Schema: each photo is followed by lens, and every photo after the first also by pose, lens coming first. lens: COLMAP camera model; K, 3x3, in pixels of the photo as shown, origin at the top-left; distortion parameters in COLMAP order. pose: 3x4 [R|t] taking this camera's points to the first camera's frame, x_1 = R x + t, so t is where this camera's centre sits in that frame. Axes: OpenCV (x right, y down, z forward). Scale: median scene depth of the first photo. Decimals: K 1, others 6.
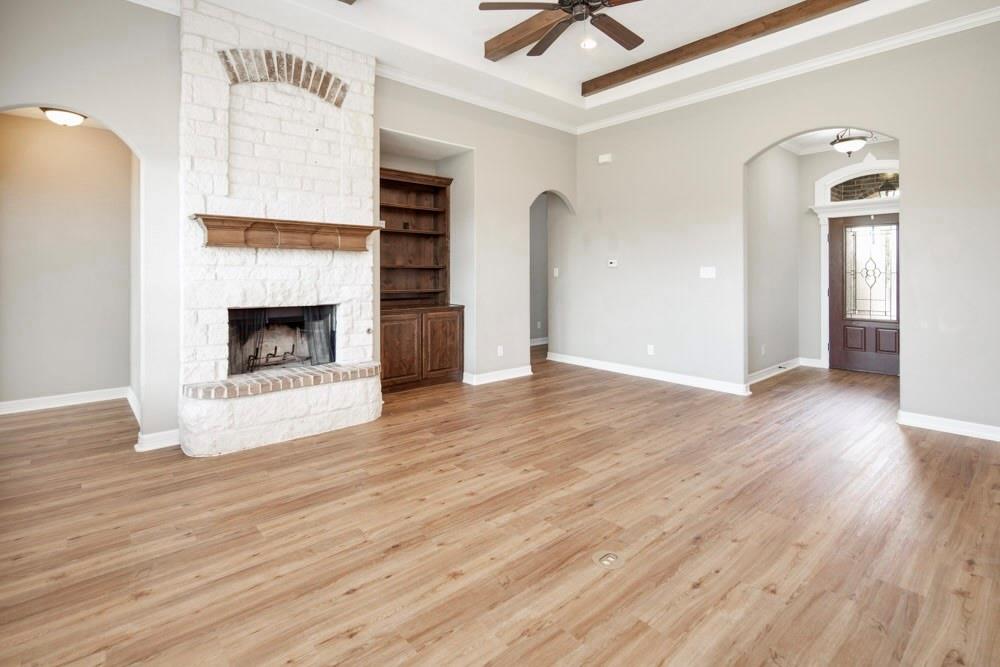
lens RADIAL K [[478.7, 0, 504.4], [0, 478.7, 273.3], [0, 0, 1]] dist [0.000929, -0.000103]
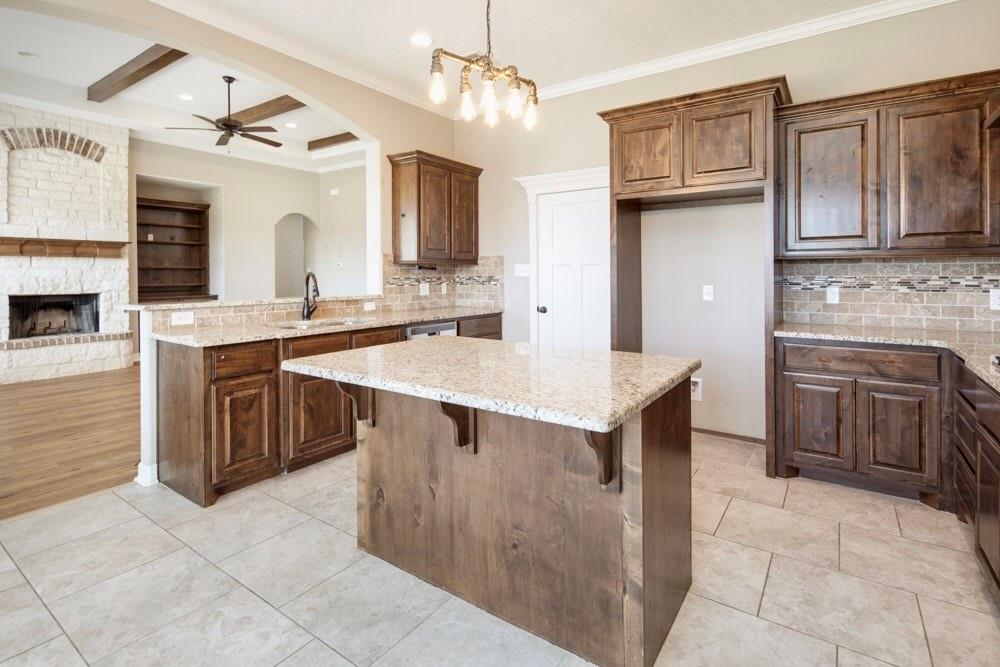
lens RADIAL K [[479.5, 0, 500.9], [0, 479.5, 276.7], [0, 0, 1]] dist [0.000434, -0.001471]
pose [[0.972705, -0.004386, 0.232003, 0.553366], [0.002285, 0.999954, 0.009324, 0.002087], [-0.232033, -0.008539, 0.972670, -0.791464]]
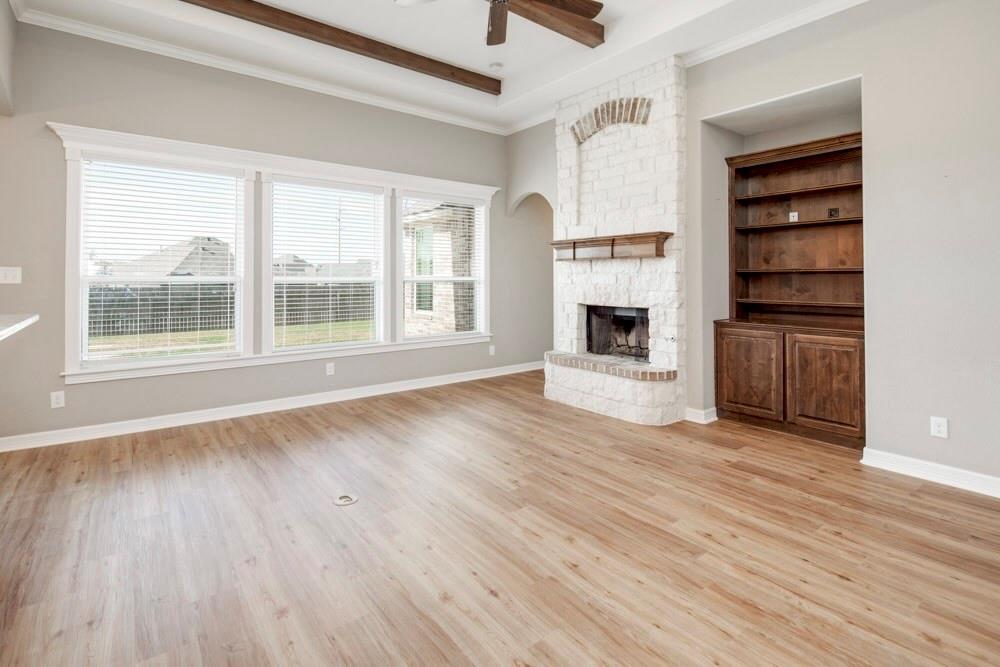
lens RADIAL K [[484.5, 0, 502.9], [0, 484.5, 270.9], [0, 0, 1]] dist [0.006578, -0.000540]
pose [[-0.063008, -0.016986, -0.997868, 0.776700], [0.001323, 0.999853, -0.017103, -0.000233], [0.998012, -0.002398, -0.062976, 0.773855]]
